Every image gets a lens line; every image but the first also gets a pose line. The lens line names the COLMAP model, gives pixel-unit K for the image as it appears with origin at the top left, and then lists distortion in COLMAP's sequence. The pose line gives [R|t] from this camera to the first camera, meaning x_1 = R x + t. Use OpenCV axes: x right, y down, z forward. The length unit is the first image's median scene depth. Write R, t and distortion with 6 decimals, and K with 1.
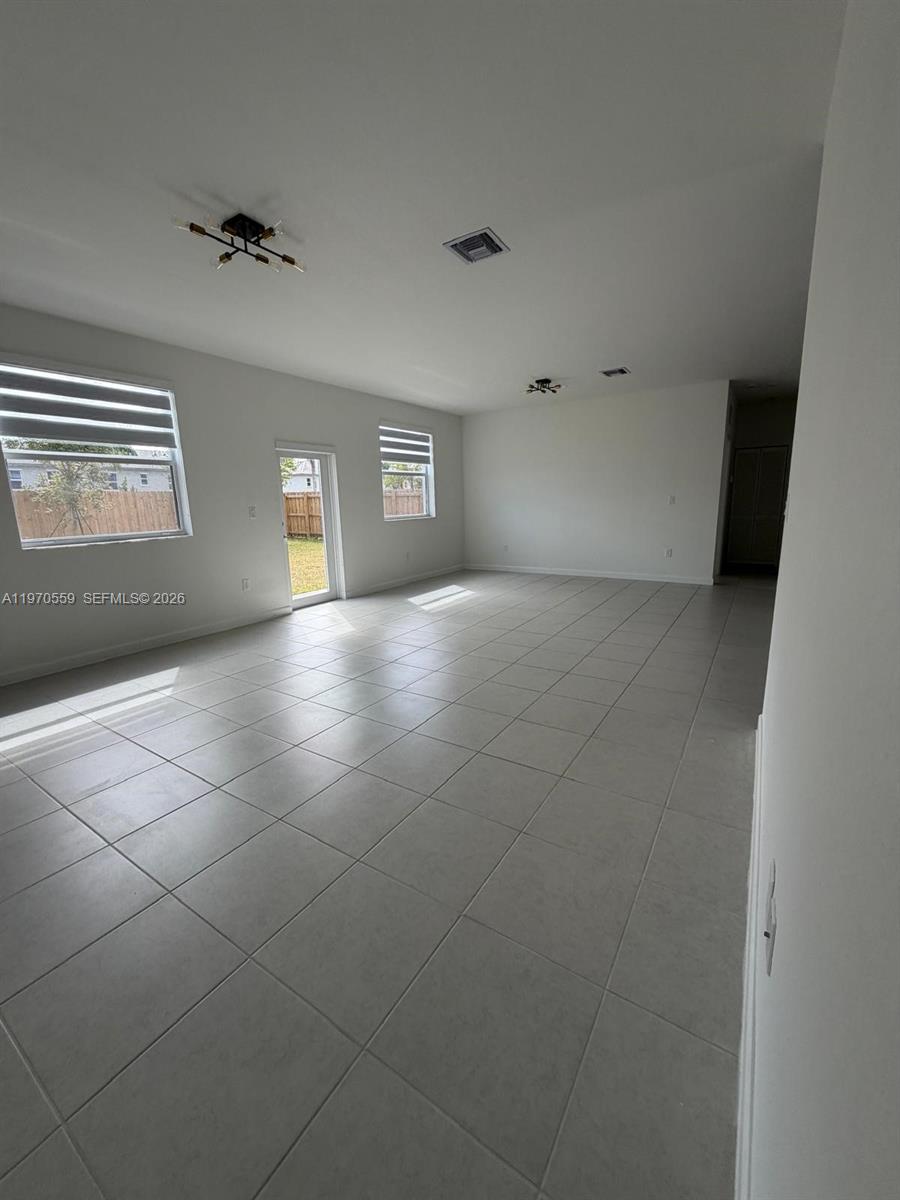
lens RADIAL K [[479.9, 0, 450.1], [0, 479.9, 594.0], [0, 0, 1]] dist [0.000794, 0.000112]
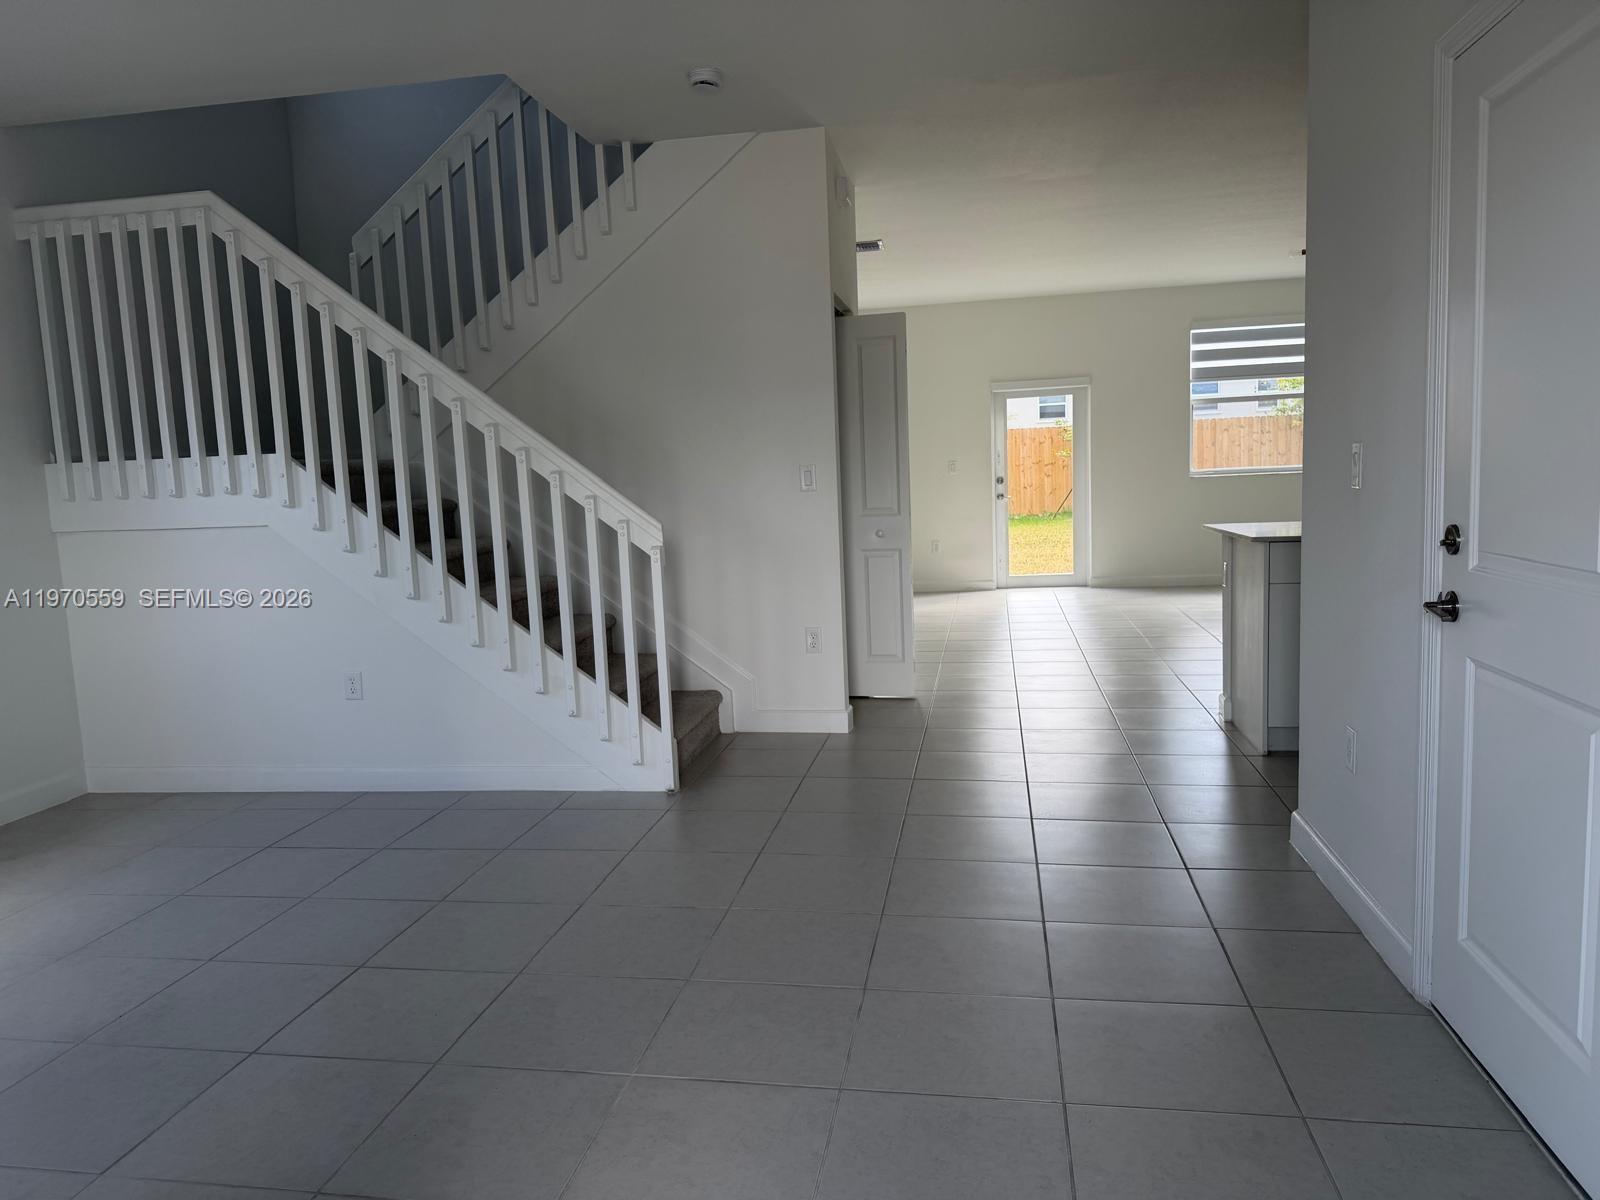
lens RADIAL K [[1119.8, 0, 800.2], [0, 1119.8, 598.7], [0, 0, 1]] dist [0.092934, -0.133245]
pose [[0.401883, 0.113958, -0.908572, 1.171230], [-0.142035, 0.987975, 0.061092, -0.014047], [0.904608, 0.104497, 0.413237, -0.068474]]
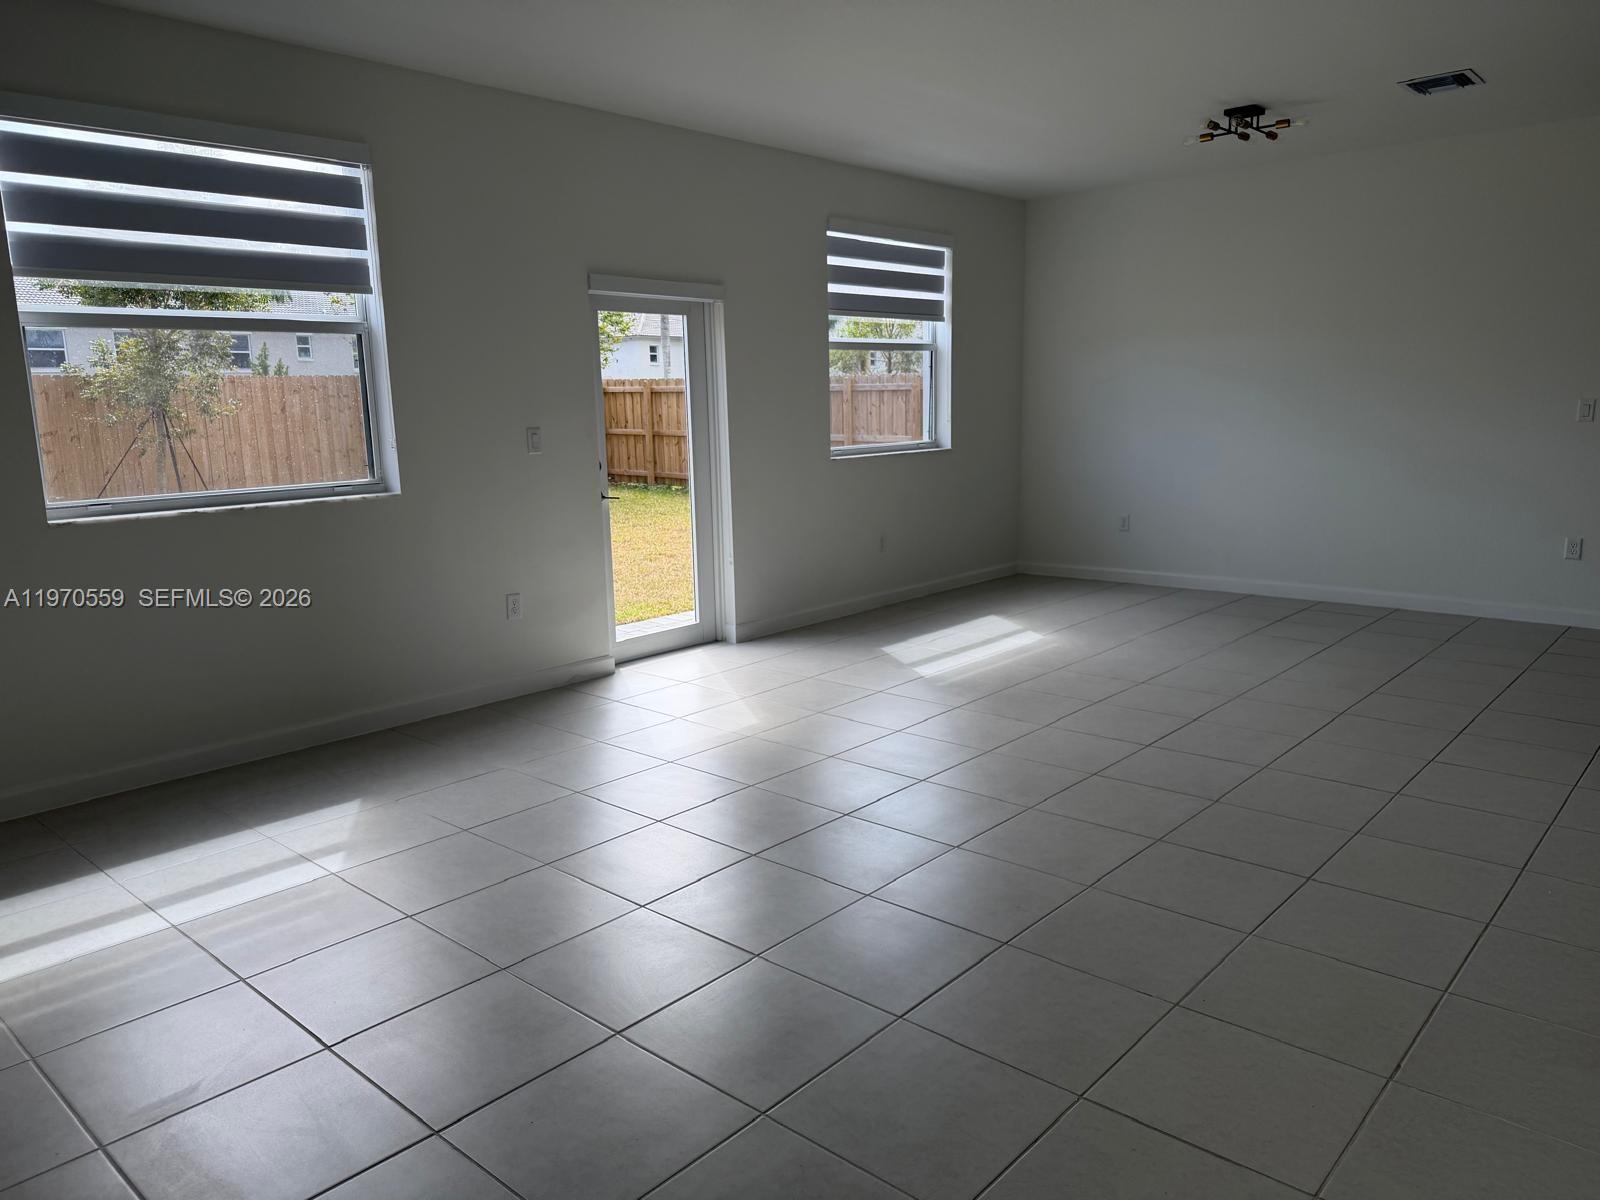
lens RADIAL K [[1119.8, 0, 800.2], [0, 1119.8, 598.7], [0, 0, 1]] dist [0.092934, -0.133245]
pose [[0.988432, 0.029751, -0.148716, -0.015099], [-0.031734, 0.999436, -0.010978, -0.019191], [0.148305, 0.015571, 0.988819, 0.025796]]
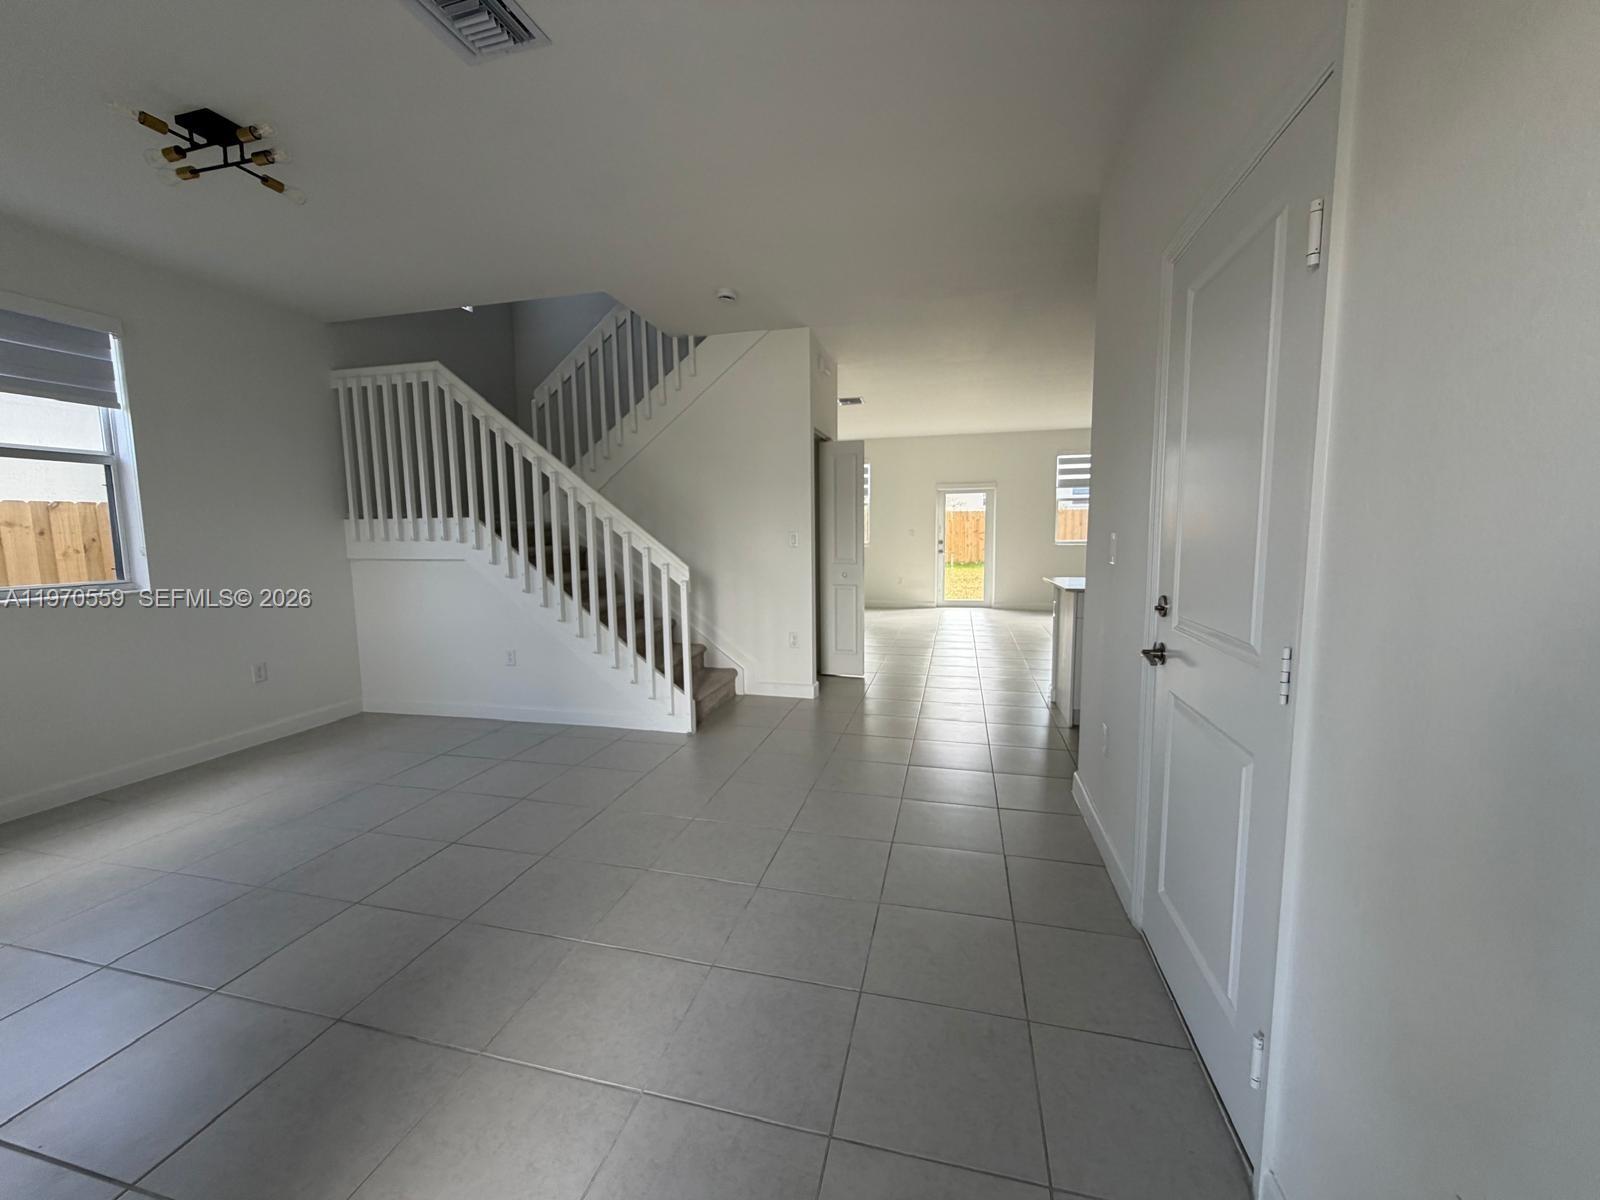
lens RADIAL K [[639.8, 0, 794.8], [0, 639.8, 594.7], [0, 0, 1]] dist [0.000794, 0.000112]
pose [[0.325816, 0.116082, -0.938280, 1.136385], [-0.175675, 0.982584, 0.060560, -0.034965], [0.928968, 0.145101, 0.340534, 0.021010]]
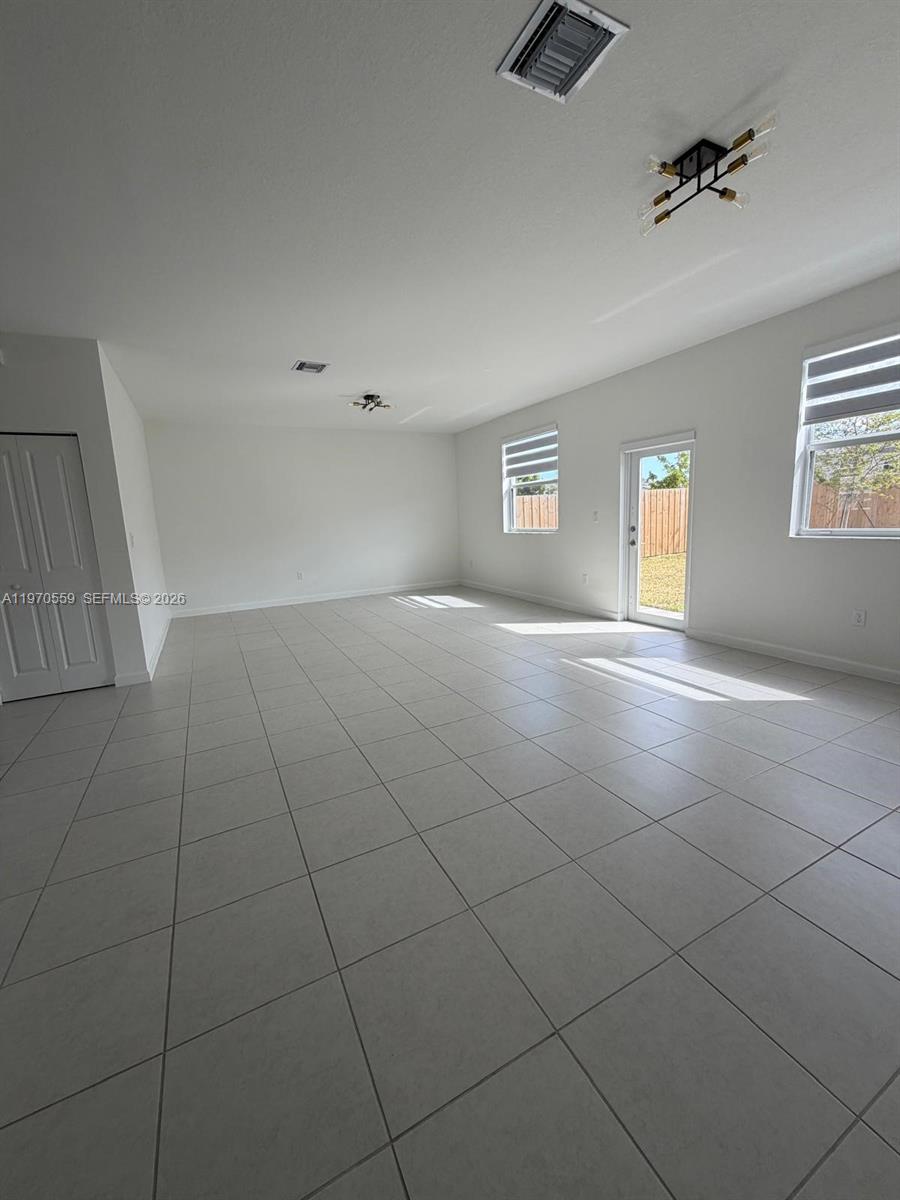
lens RADIAL K [[479.9, 0, 450.1], [0, 479.9, 594.0], [0, 0, 1]] dist [0.000794, 0.000112]
pose [[-0.491238, 0.184754, -0.851206, 0.608034], [-0.115561, 0.954783, 0.273927, -0.222420], [0.863326, 0.232930, -0.447675, 1.051993]]
